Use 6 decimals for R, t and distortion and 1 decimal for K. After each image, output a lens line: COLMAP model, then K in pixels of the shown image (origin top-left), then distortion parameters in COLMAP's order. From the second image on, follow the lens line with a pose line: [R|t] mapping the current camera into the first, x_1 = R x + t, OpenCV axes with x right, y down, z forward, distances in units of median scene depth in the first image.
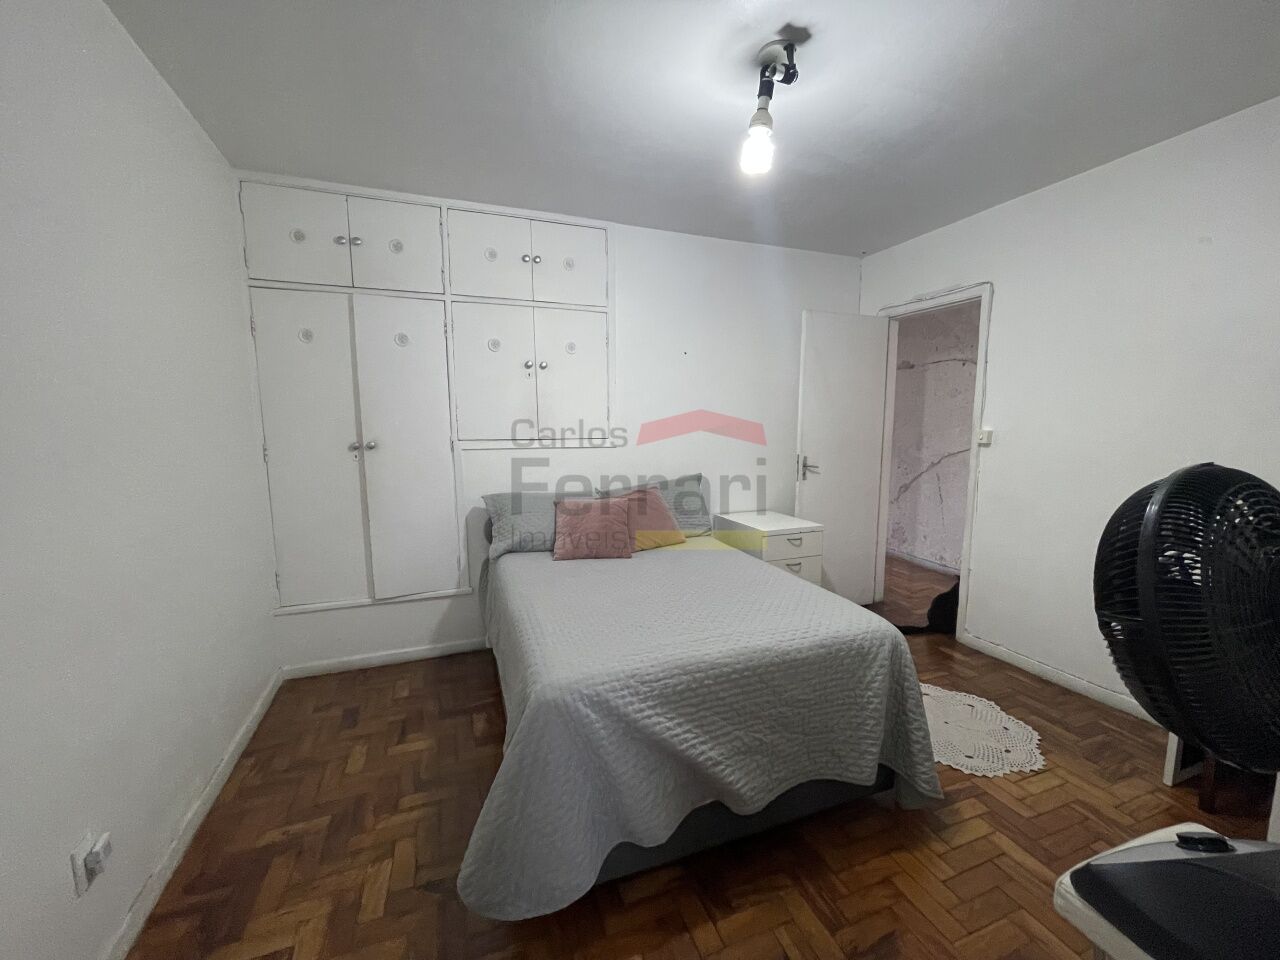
lens RADIAL K [[518.5, 0, 641.0], [0, 518.5, 488.2], [0, 0, 1]] dist [0.012597, -0.000059]
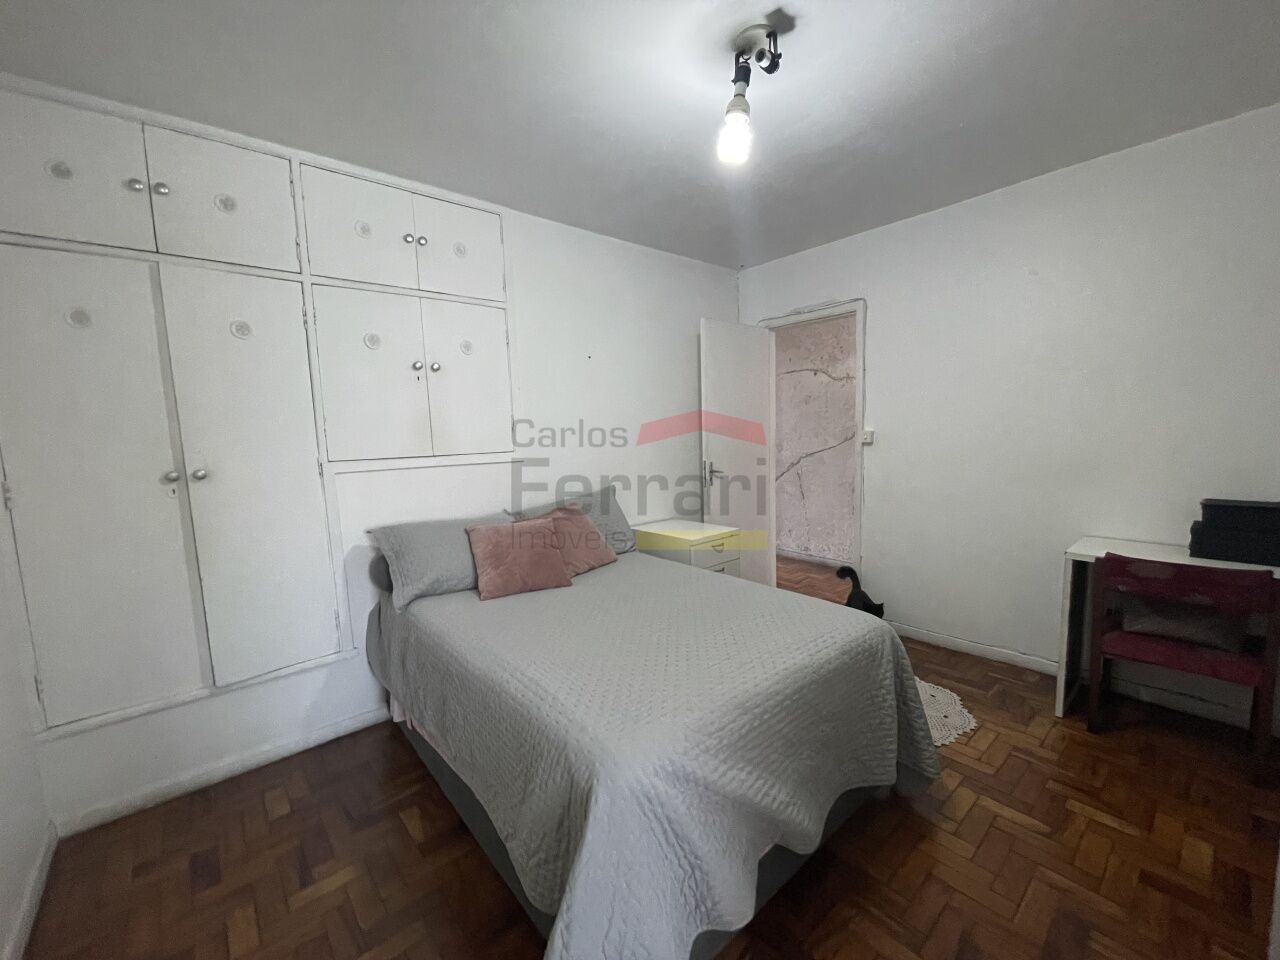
lens RADIAL K [[522.0, 0, 646.0], [0, 522.0, 488.1], [0, 0, 1]] dist [-0.007286, 0.009968]
pose [[0.940848, -0.064899, 0.332557, -0.183132], [0.072905, 0.997271, -0.011641, -0.010393], [-0.330894, 0.035198, 0.943011, 0.119526]]
